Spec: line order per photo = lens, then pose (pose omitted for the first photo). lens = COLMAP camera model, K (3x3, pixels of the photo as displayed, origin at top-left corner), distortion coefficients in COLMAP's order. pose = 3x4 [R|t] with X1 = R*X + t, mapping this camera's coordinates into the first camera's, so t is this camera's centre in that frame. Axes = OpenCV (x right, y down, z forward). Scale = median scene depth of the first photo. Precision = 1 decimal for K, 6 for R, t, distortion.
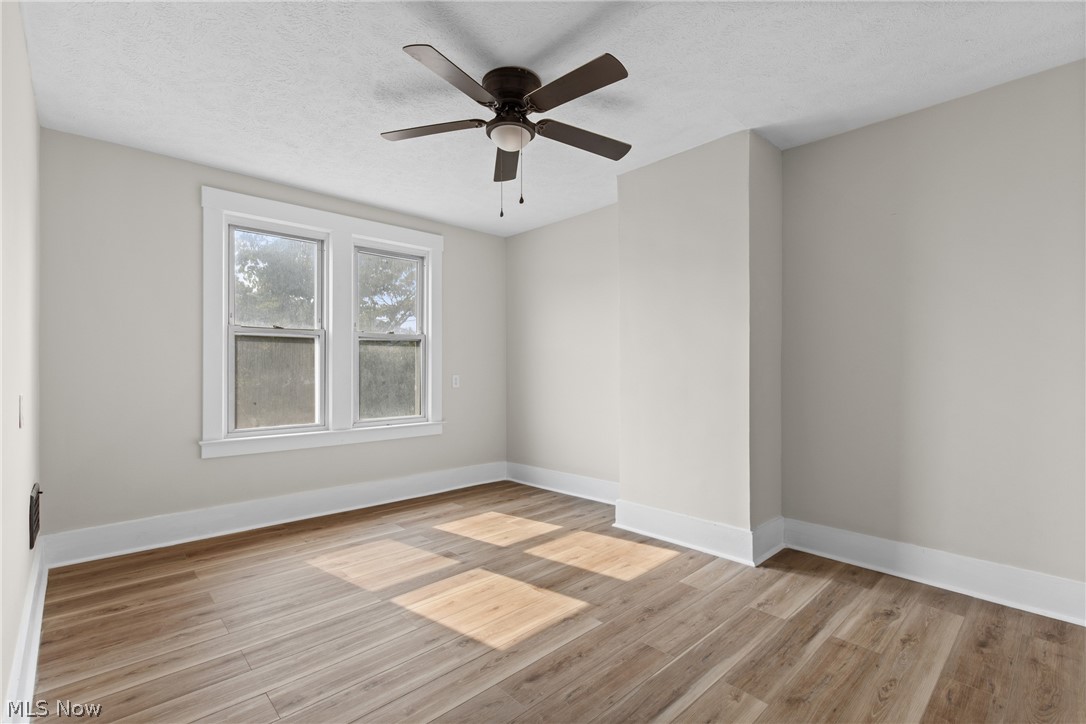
lens RADIAL K [[493.7, 0, 541.7], [0, 493.7, 364.7], [0, 0, 1]] dist [0.011192, -0.003332]
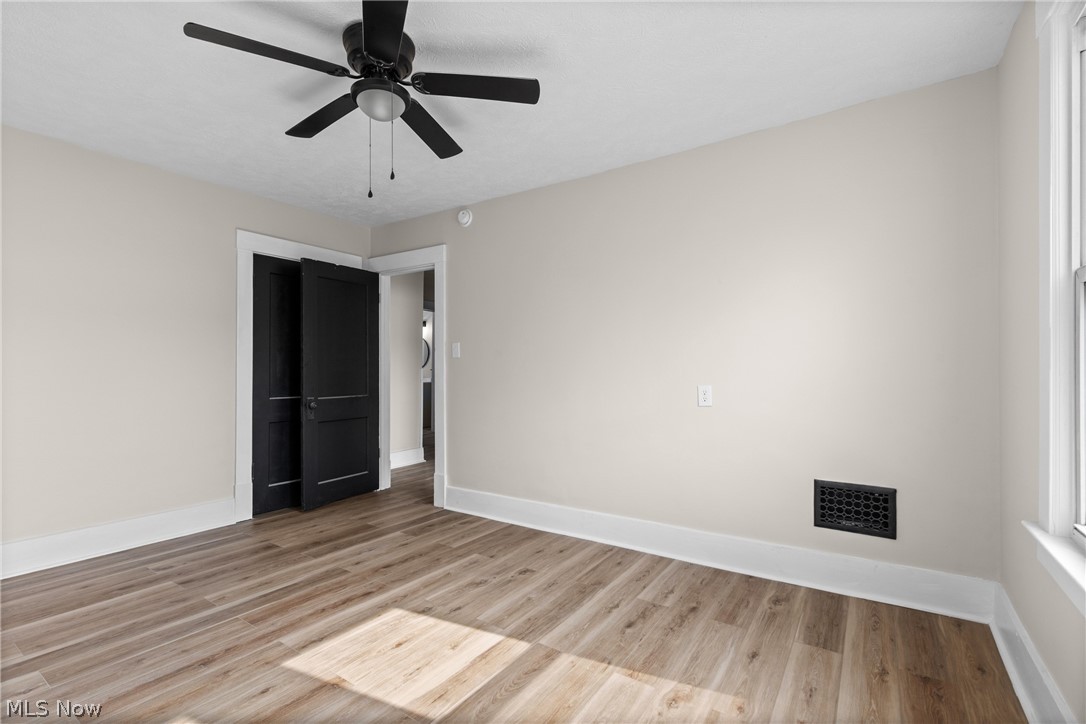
lens RADIAL K [[493.7, 0, 542.9], [0, 493.7, 362.1], [0, 0, 1]] dist [0.011192, -0.003332]
pose [[-0.975197, -0.003342, -0.221314, -0.153216], [-0.000633, 0.999924, -0.012309, 0.002255], [0.221338, -0.011864, -0.975125, 2.043882]]
